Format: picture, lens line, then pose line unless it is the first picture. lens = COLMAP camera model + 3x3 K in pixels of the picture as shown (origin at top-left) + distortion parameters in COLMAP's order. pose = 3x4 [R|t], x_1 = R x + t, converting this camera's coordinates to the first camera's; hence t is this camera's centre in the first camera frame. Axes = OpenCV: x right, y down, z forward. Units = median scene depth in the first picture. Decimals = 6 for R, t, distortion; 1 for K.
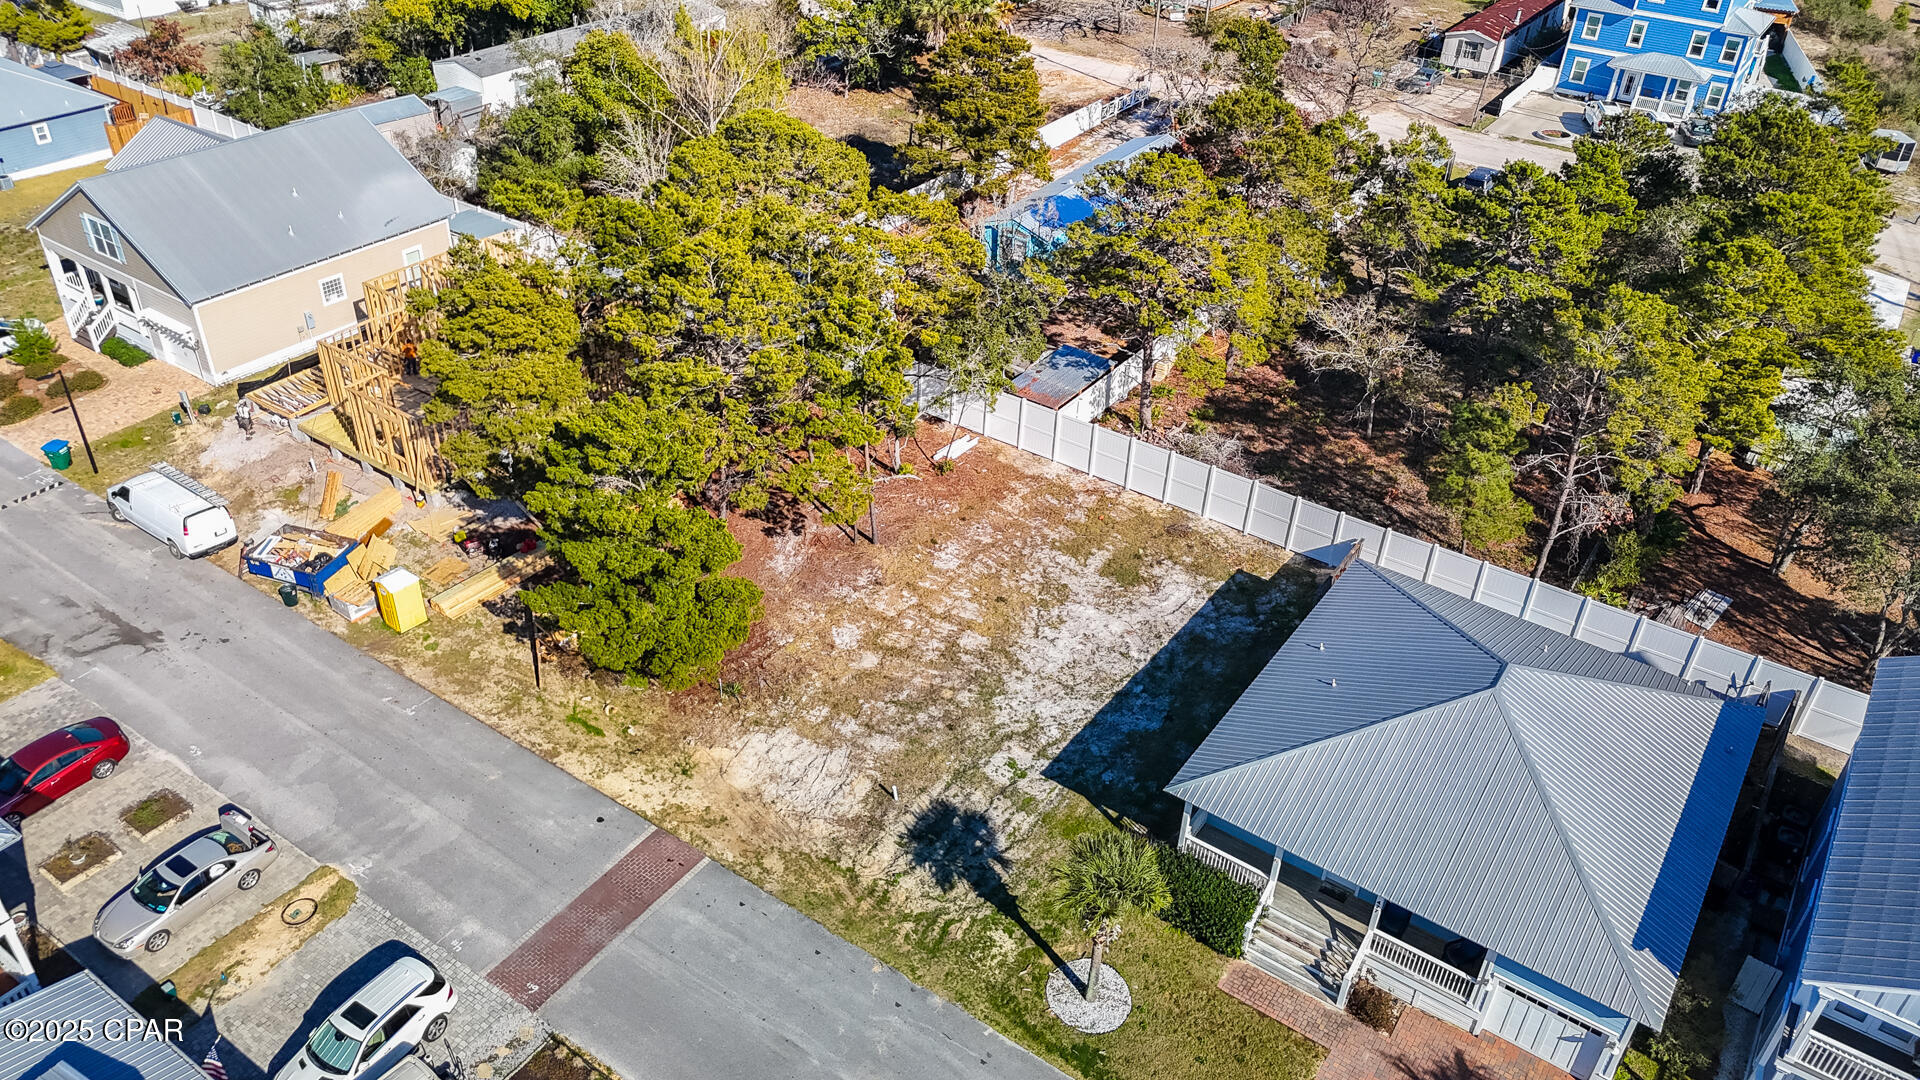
lens RADIAL K [[1400.3, 0, 948.1], [0, 1400.3, 543.2], [0, 0, 1]] dist [0.074330, -0.069151]
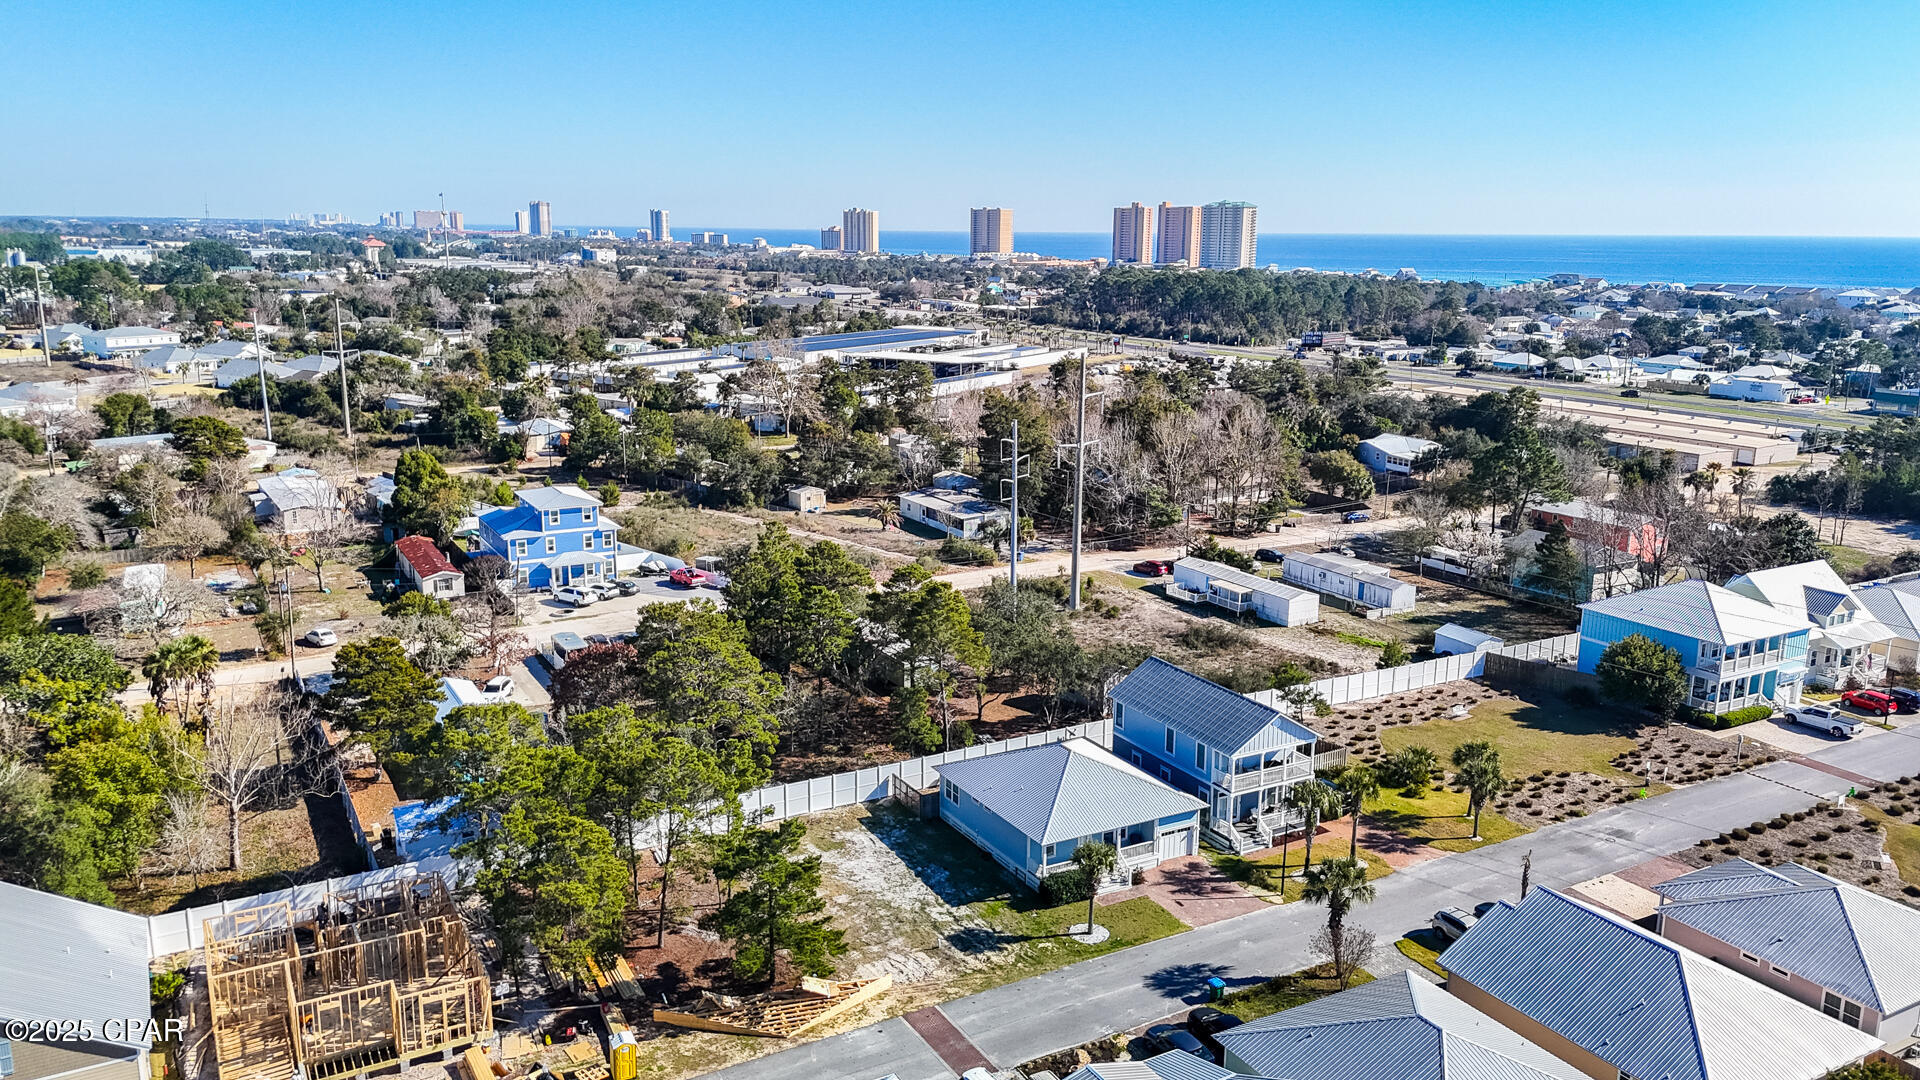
lens RADIAL K [[1400.3, 0, 948.1], [0, 1400.3, 543.2], [0, 0, 1]] dist [0.074330, -0.069151]
pose [[0.441382, -0.232162, 0.866766, -1.494809], [0.515287, 0.856382, -0.033018, -0.201979], [-0.734617, 0.461207, 0.497621, -0.170333]]
